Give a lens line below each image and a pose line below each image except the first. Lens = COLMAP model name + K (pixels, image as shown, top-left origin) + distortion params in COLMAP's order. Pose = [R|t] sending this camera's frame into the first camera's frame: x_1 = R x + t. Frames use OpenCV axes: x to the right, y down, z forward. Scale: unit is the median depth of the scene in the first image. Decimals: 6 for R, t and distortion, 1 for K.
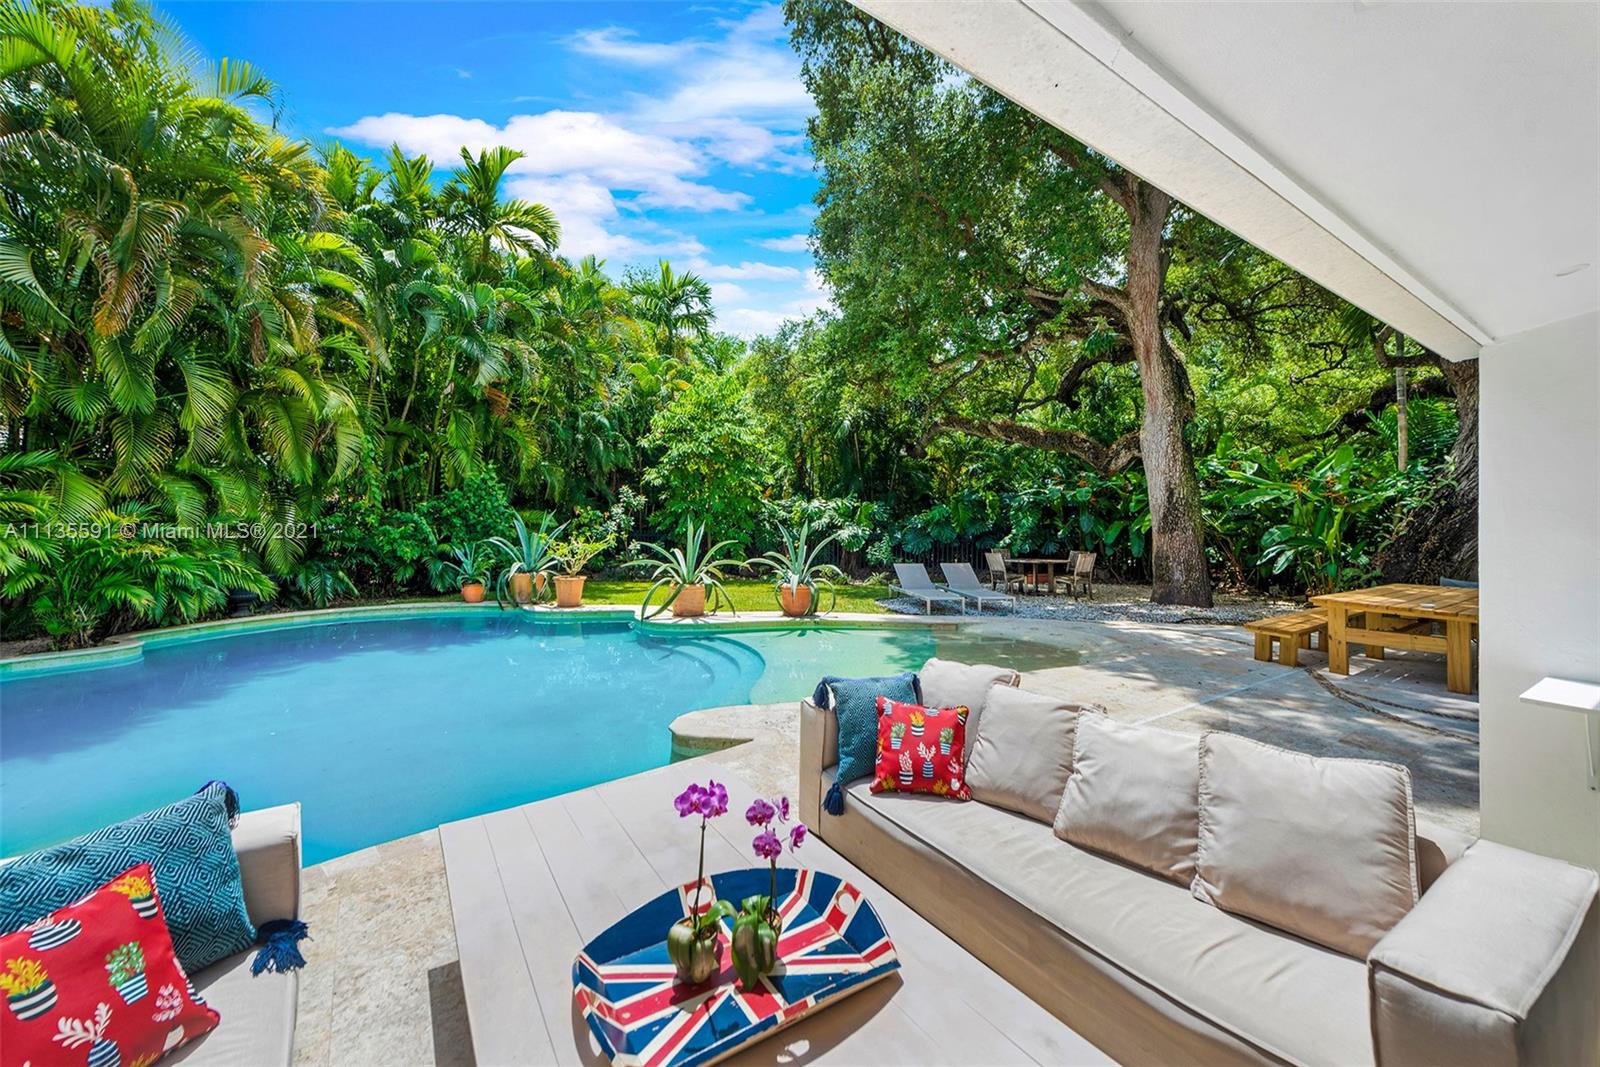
lens RADIAL K [[629.2, 0, 797.8], [0, 629.2, 511.7], [0, 0, 1]] dist [0.000184, -0.000040]
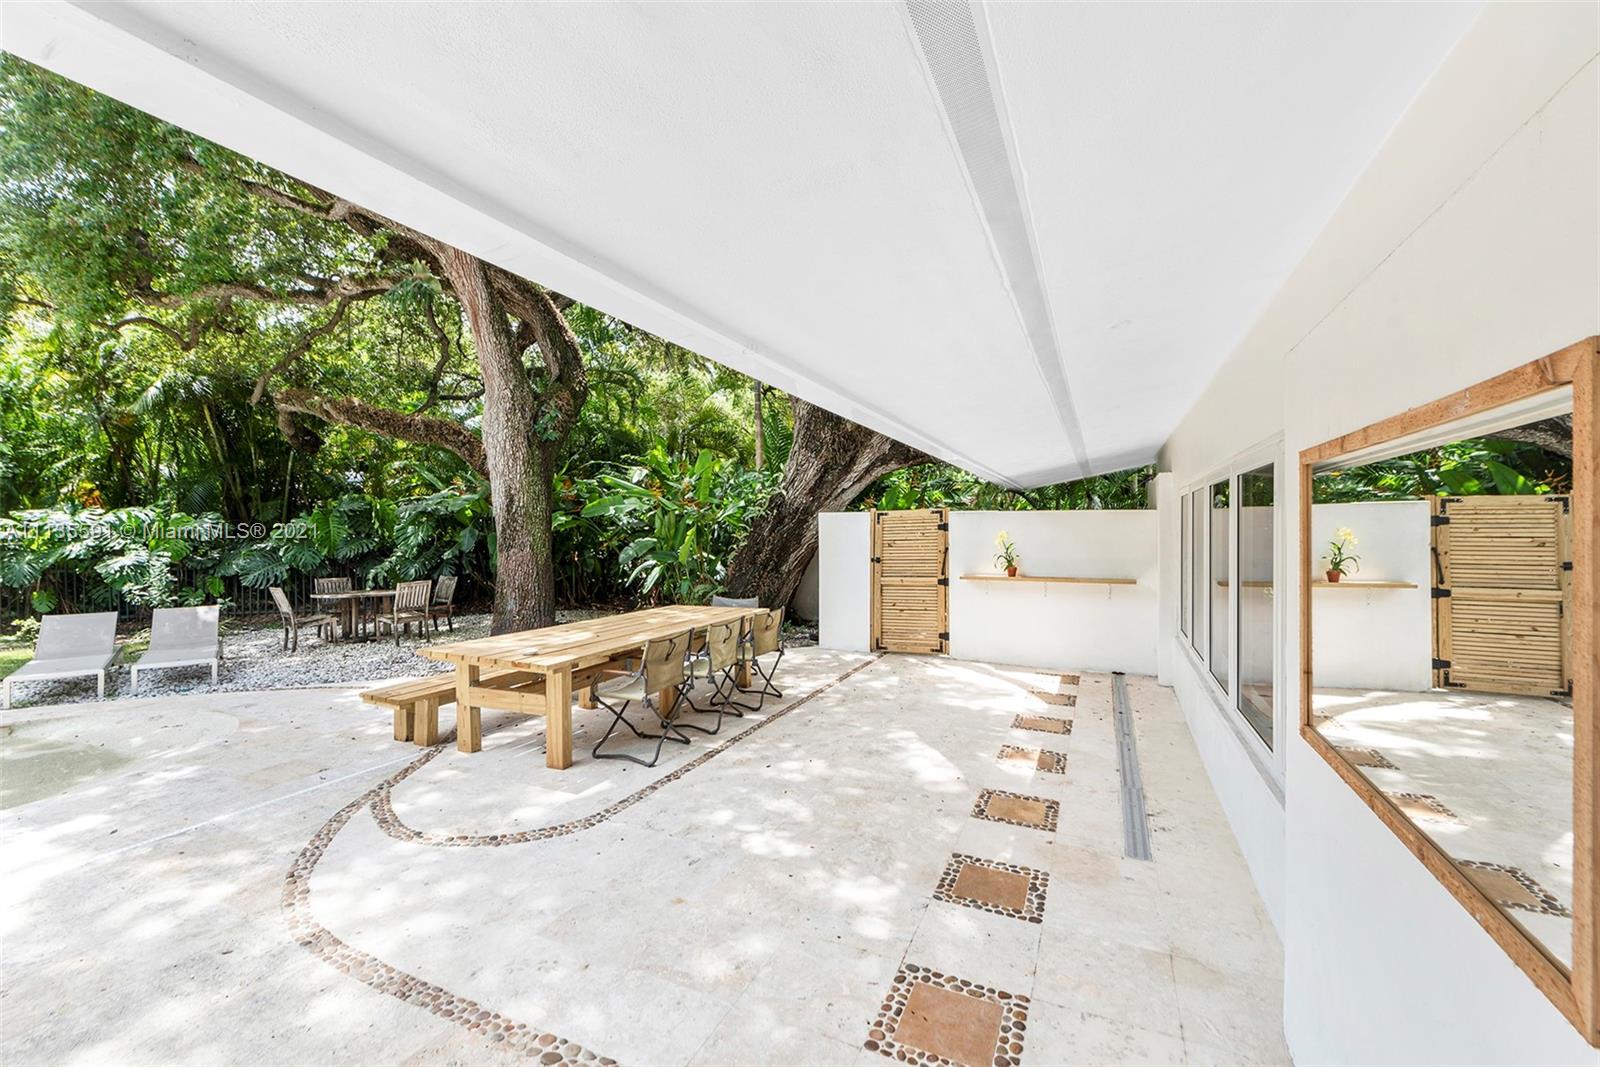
lens RADIAL K [[653.8, 0, 800.0], [0, 653.8, 533.5], [0, 0, 1]] dist [0.000138, 0.000009]
pose [[0.851974, -0.016020, 0.523339, 0.490884], [0.009889, 0.999846, 0.014509, 0.003895], [-0.523490, -0.007186, 0.852001, 0.115596]]
